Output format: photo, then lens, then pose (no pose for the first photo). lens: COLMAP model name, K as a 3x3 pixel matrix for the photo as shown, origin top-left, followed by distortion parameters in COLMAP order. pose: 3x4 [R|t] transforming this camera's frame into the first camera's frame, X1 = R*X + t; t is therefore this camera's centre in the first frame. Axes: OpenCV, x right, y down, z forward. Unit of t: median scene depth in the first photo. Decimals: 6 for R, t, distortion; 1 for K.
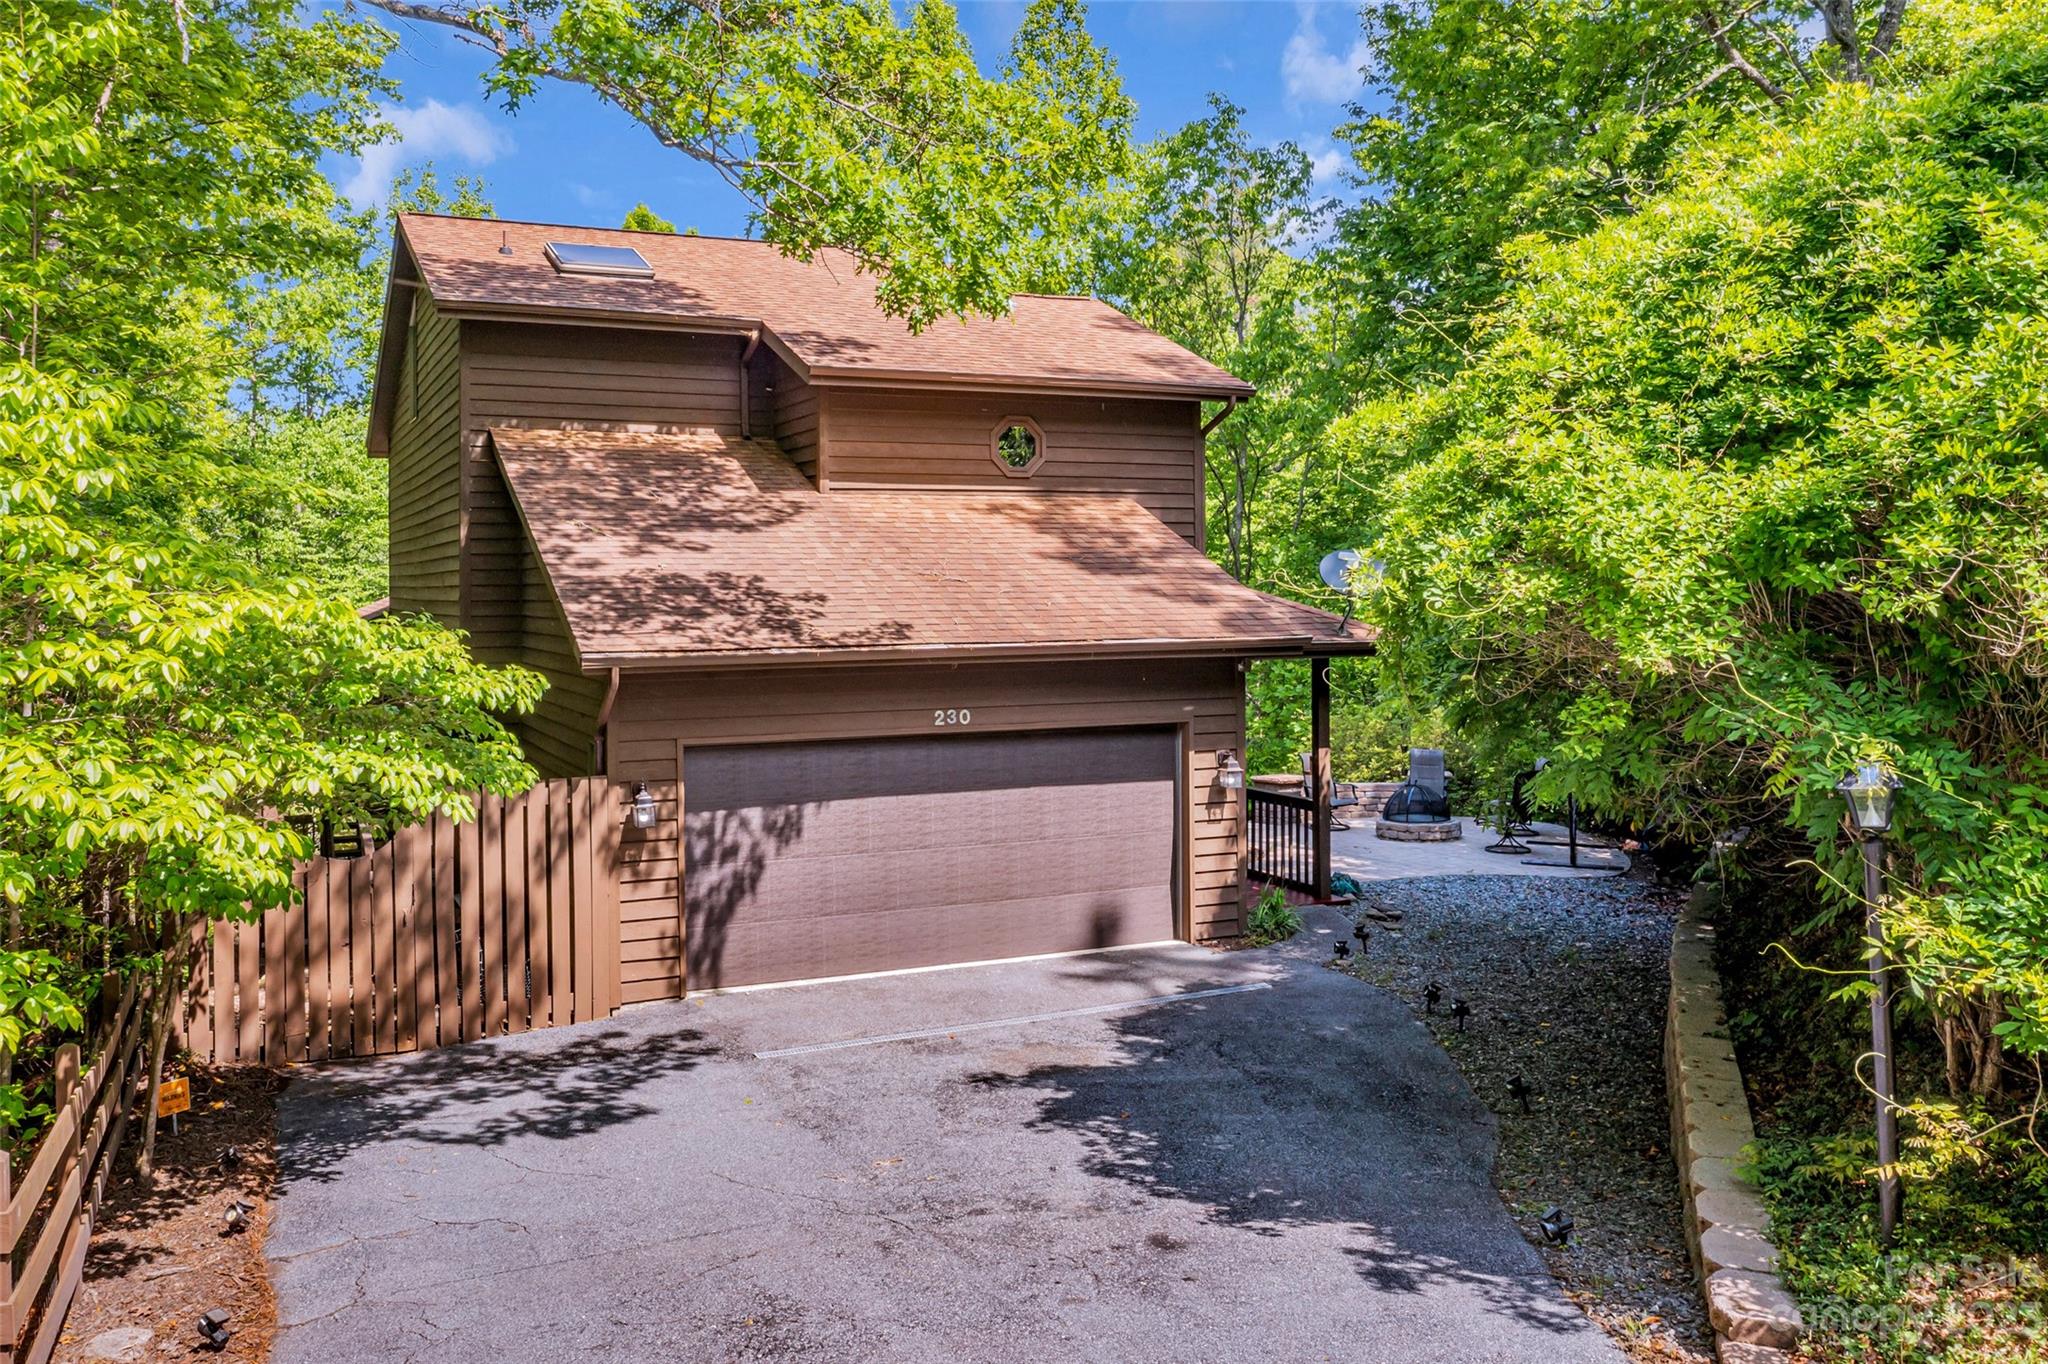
lens RADIAL K [[1709.4, 0, 1021.3], [0, 1709.4, 680.0], [0, 0, 1]] dist [-0.002527, 0.001443]
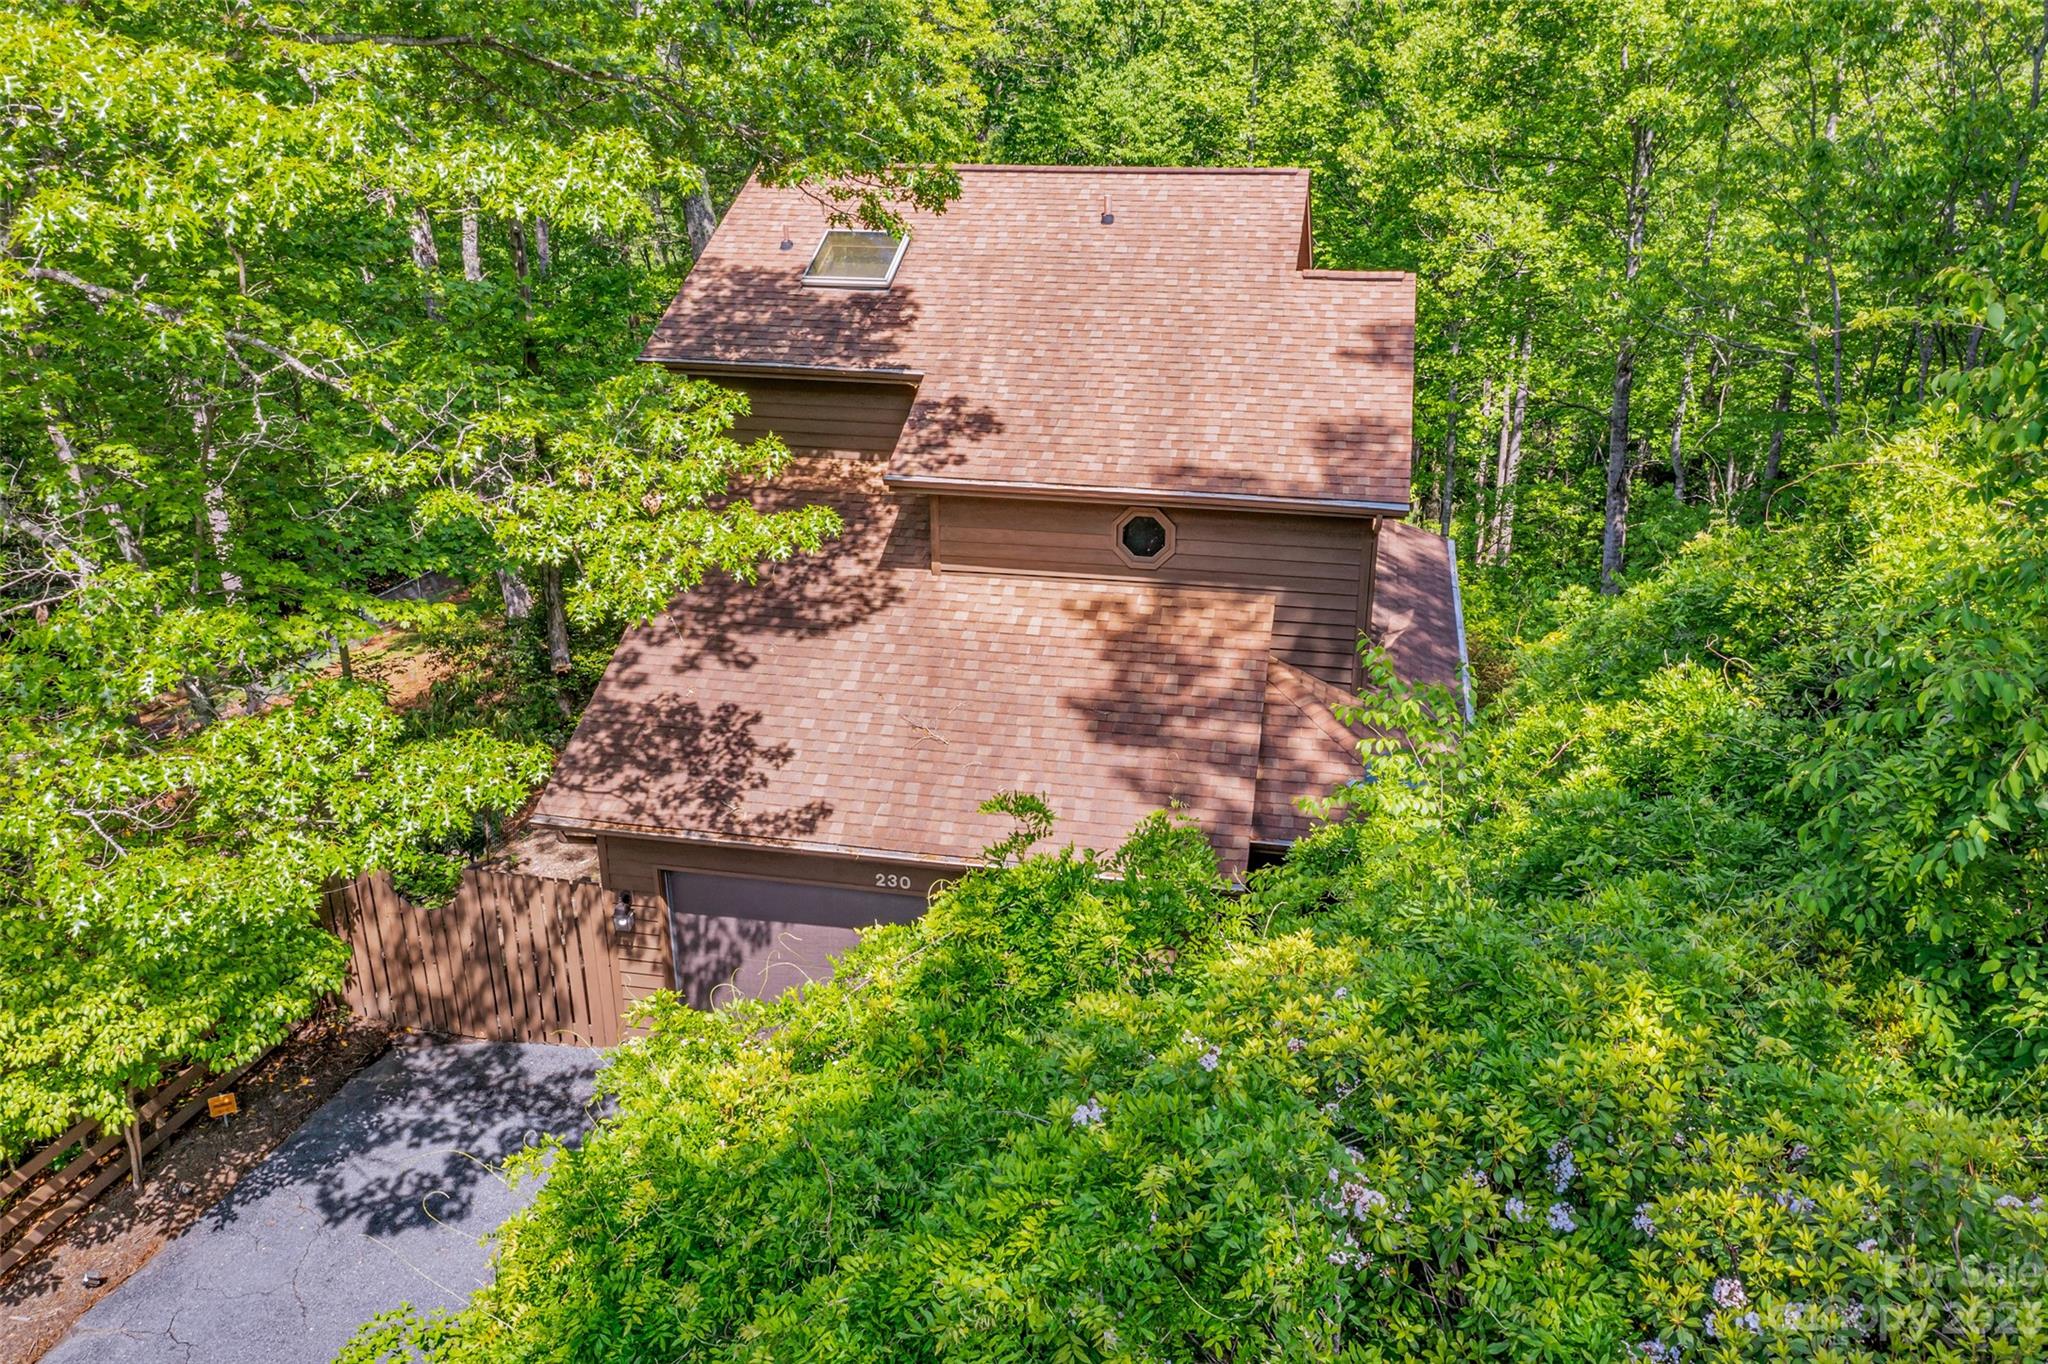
lens RADIAL K [[1709.4, 0, 1024.7], [0, 1709.4, 681.9], [0, 0, 1]] dist [-0.002527, 0.001443]
pose [[0.807284, 0.252447, -0.533444, 0.636149], [-0.046337, 0.928216, 0.369145, -0.555233], [0.588341, -0.273287, 0.761032, 0.278308]]
